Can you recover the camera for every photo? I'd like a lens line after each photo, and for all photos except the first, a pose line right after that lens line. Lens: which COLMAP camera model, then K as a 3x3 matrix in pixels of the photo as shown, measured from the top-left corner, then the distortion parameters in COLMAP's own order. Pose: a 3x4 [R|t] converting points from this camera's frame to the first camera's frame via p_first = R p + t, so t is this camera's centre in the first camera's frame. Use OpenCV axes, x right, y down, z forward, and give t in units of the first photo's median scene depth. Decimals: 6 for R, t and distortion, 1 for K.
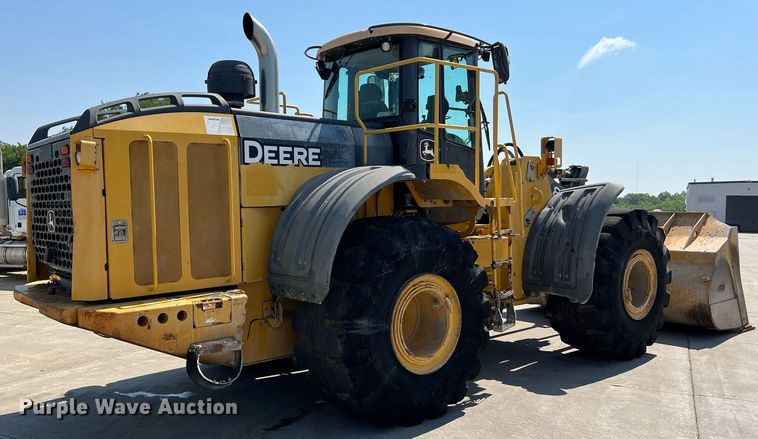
lens RADIAL K [[586.7, 0, 379.0], [0, 586.7, 219.5], [0, 0, 1]] dist [0.196247, -0.000881]
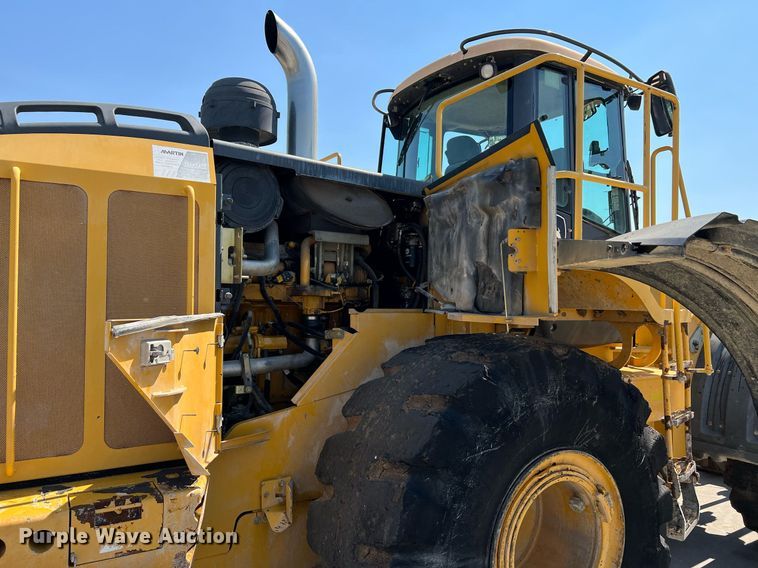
lens RADIAL K [[582.5, 0, 379.0], [0, 582.5, 284.0], [0, 0, 1]] dist [0.011650, 0.006017]
pose [[0.987202, 0.017204, -0.158544, -0.000070], [-0.029152, 0.996880, -0.073350, -0.010109], [0.156788, 0.077033, 0.984624, 0.417178]]
